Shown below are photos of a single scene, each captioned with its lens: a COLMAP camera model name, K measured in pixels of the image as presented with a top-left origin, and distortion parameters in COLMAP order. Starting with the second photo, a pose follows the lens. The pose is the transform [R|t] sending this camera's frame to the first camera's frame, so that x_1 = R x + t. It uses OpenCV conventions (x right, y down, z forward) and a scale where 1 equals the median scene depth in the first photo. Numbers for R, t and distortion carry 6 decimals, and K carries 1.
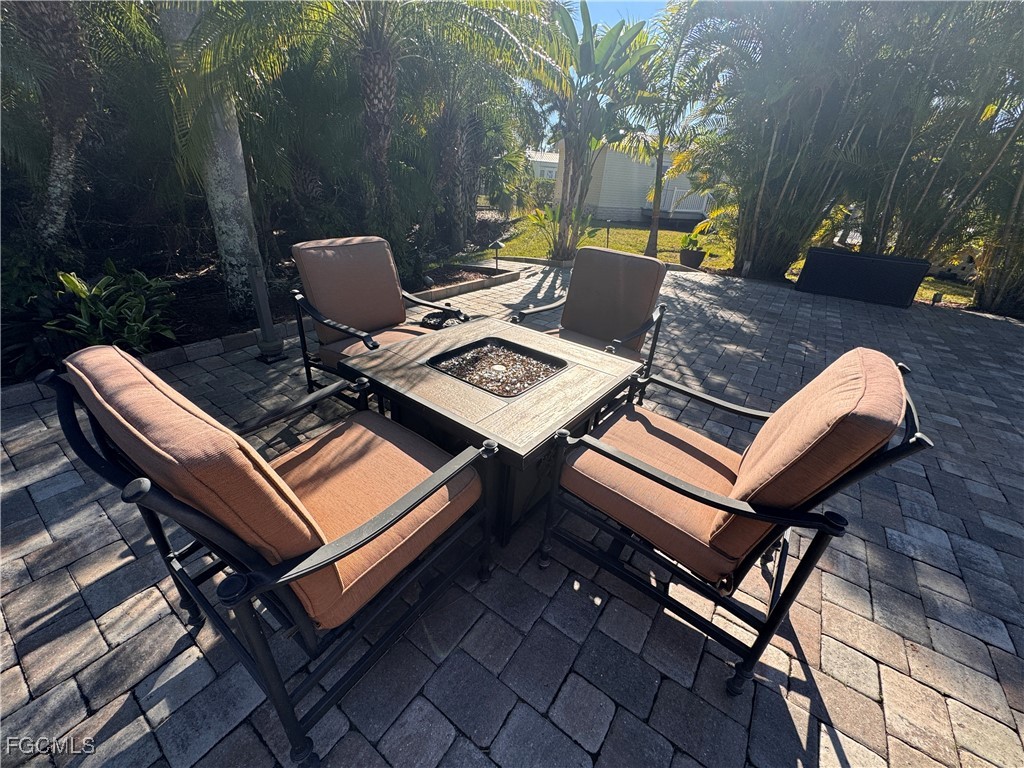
lens RADIAL K [[406.8, 0, 514.8], [0, 406.8, 384.5], [0, 0, 1]] dist [-0.001869, 0.000000]
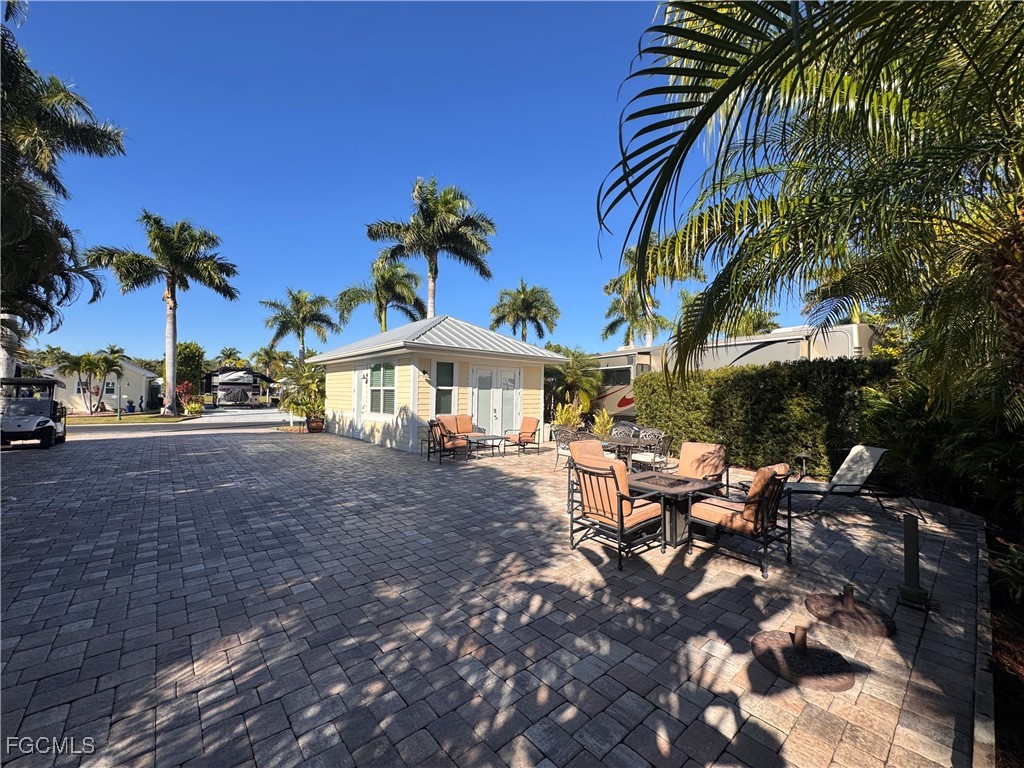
lens RADIAL K [[406.8, 0, 508.7], [0, 406.8, 382.0], [0, 0, 1]] dist [-0.001869, 0.000000]
pose [[-0.964669, -0.074809, 0.252621, 0.102494], [0.040959, 0.904600, 0.424290, -0.622273], [-0.260261, 0.419646, -0.869575, 1.132563]]
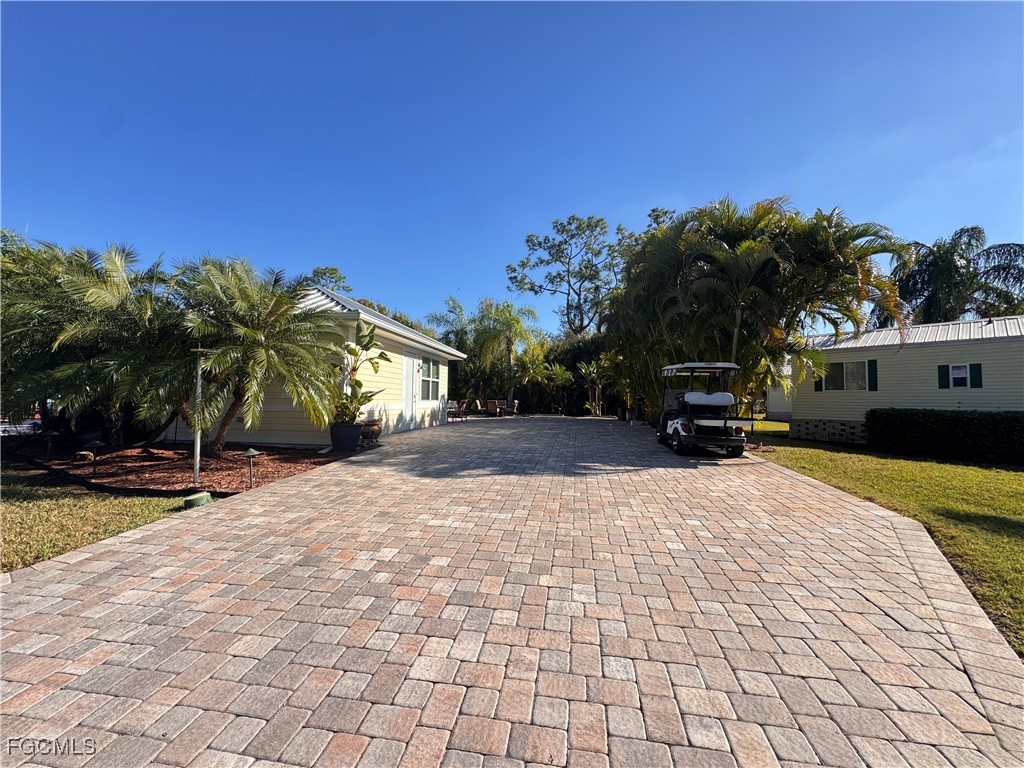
lens RADIAL K [[406.8, 0, 510.1], [0, 406.8, 385.5], [0, 0, 1]] dist [-0.001869, 0.000000]
pose [[0.433858, -0.099175, -0.895506, 4.269902], [-0.386182, 0.877523, -0.284282, 1.048701], [0.814021, 0.469167, 0.342421, -1.271822]]
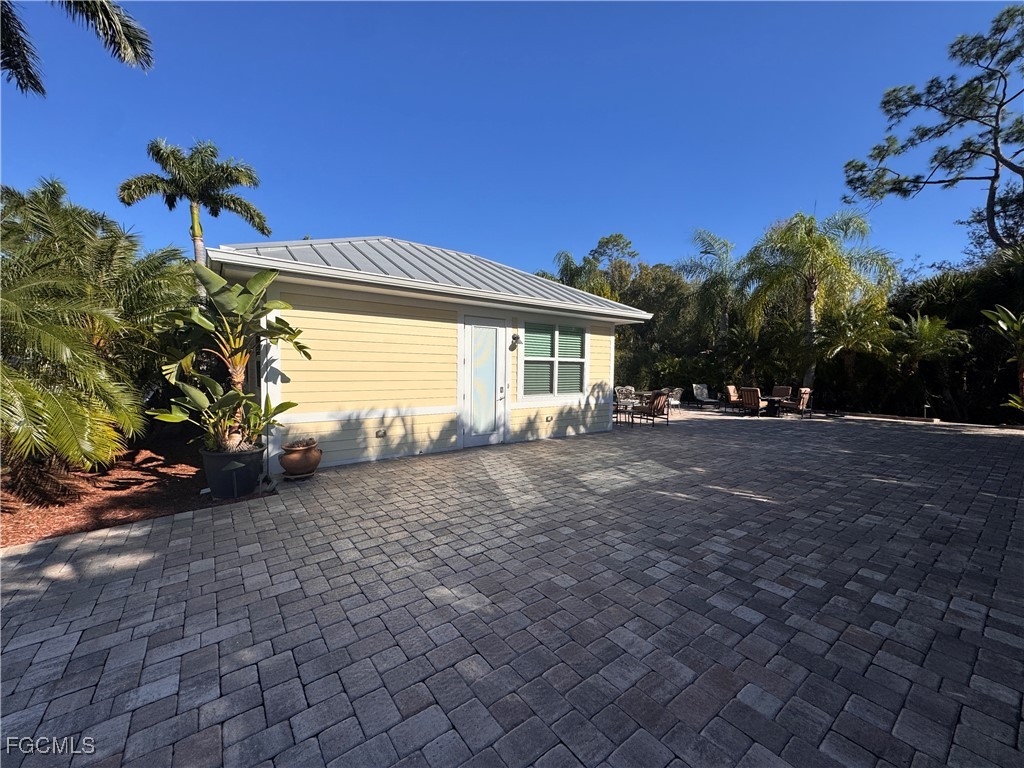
lens RADIAL K [[406.8, 0, 509.9], [0, 406.8, 386.0], [0, 0, 1]] dist [-0.001869, 0.000000]
pose [[-0.307337, -0.033729, -0.951003, 3.148420], [-0.458021, 0.881240, 0.116764, 0.393865], [0.834123, 0.471465, -0.286286, -0.375211]]
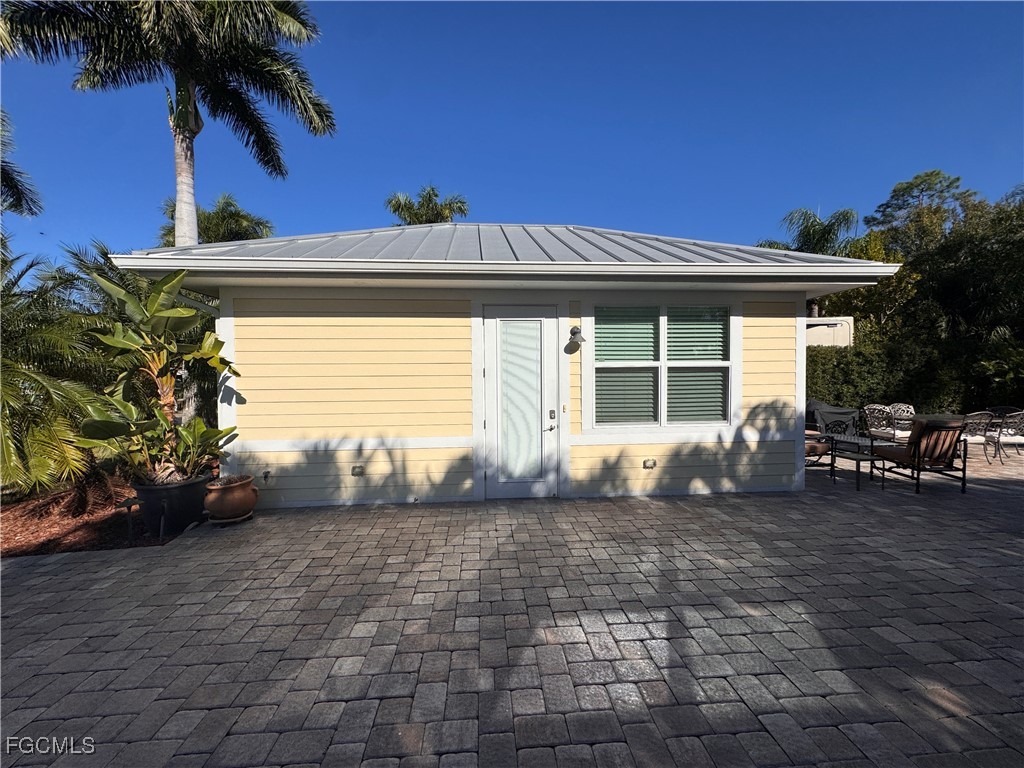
lens RADIAL K [[406.8, 0, 509.6], [0, 406.8, 380.7], [0, 0, 1]] dist [-0.001869, 0.000000]
pose [[-0.773731, -0.055194, -0.631106, 2.391477], [-0.326934, 0.888081, 0.323152, 0.237146], [0.542637, 0.456362, -0.705180, -0.224634]]
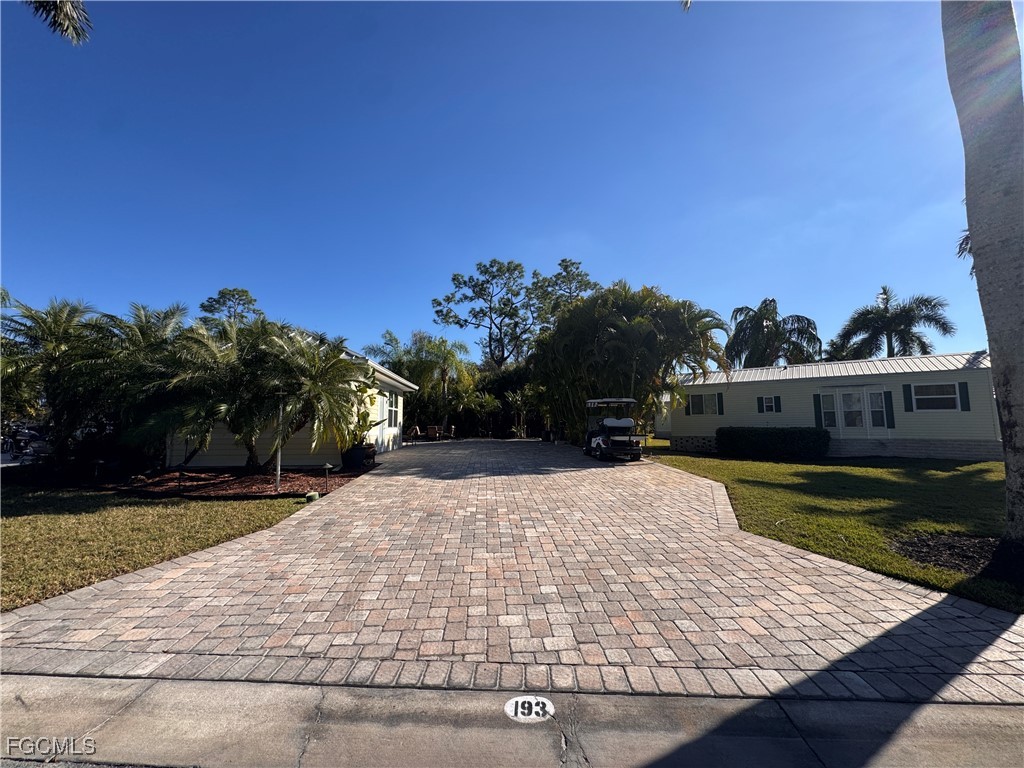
lens RADIAL K [[406.8, 0, 510.2], [0, 406.8, 385.0], [0, 0, 1]] dist [-0.001869, 0.000000]
pose [[0.618609, -0.152273, -0.770802, 4.649049], [-0.306089, 0.856826, -0.414919, 1.332259], [0.723624, 0.492607, 0.483432, -1.781381]]
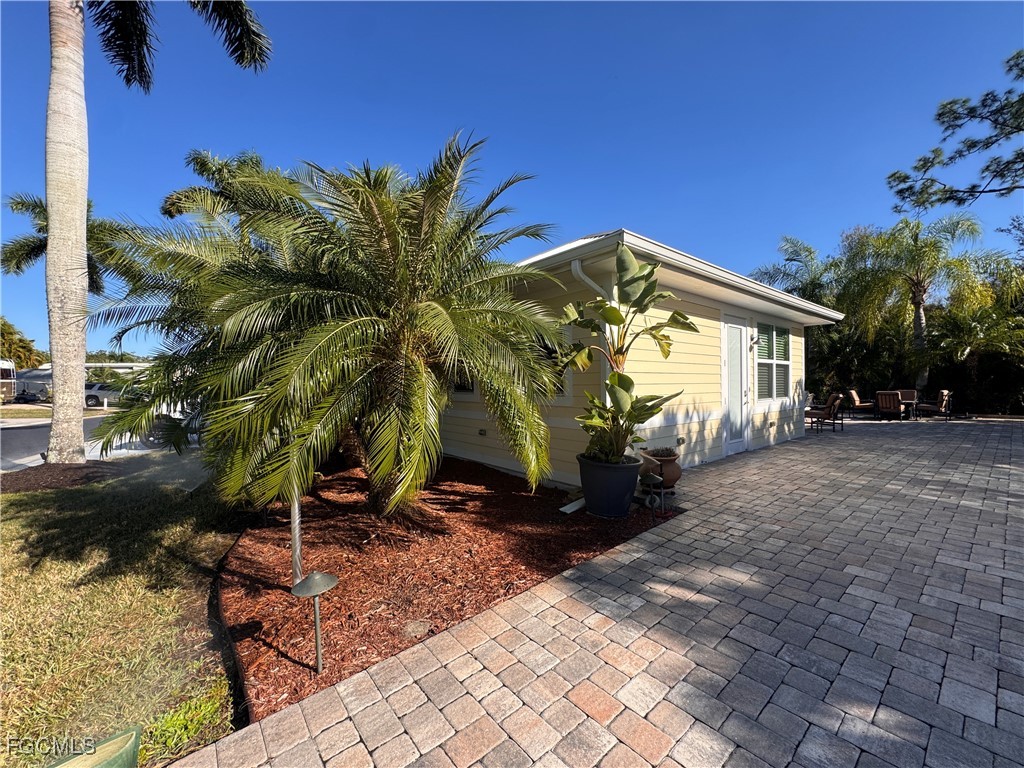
lens RADIAL K [[406.8, 0, 509.2], [0, 406.8, 386.9], [0, 0, 1]] dist [-0.001869, 0.000000]
pose [[-0.277737, -0.064472, -0.958491, 3.313393], [-0.440345, 0.895297, 0.067375, 0.859310], [0.853791, 0.440780, -0.277047, -1.176865]]
